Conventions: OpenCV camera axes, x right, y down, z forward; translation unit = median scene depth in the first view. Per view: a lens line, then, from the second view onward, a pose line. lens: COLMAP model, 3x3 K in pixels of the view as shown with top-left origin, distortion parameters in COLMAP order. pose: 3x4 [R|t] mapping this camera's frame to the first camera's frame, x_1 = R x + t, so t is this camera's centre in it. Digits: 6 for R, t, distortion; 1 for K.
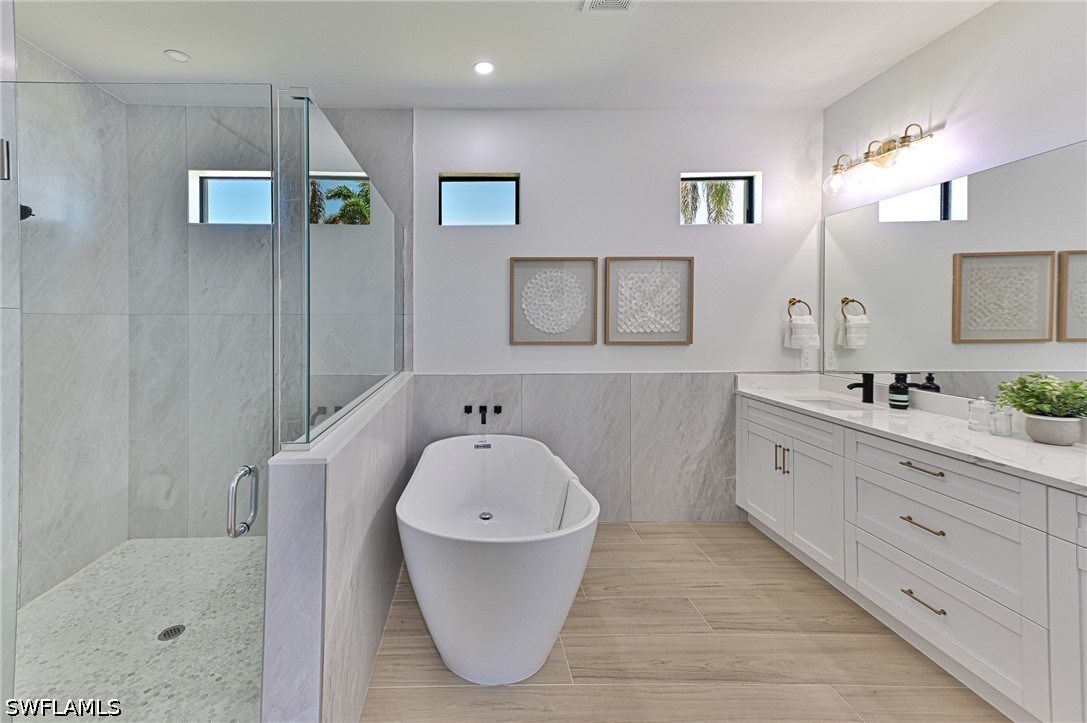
lens RADIAL K [[542.4, 0, 545.2], [0, 542.4, 302.6], [0, 0, 1]] dist [0.020192, 0.000895]
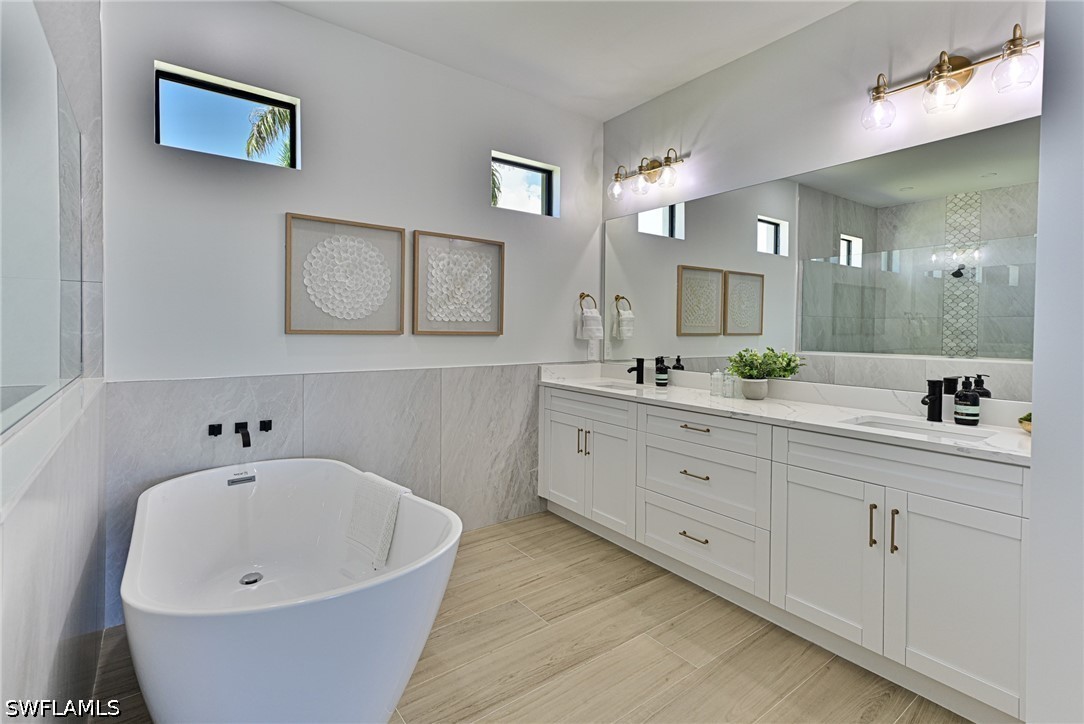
lens RADIAL K [[496.5, 0, 543.3], [0, 496.5, 353.3], [0, 0, 1]] dist [0.009553, 0.000062]
pose [[0.795498, -0.008793, 0.605893, -0.200772], [0.008050, 0.999960, 0.003943, 0.107302], [-0.605903, 0.001741, 0.795537, 0.272208]]
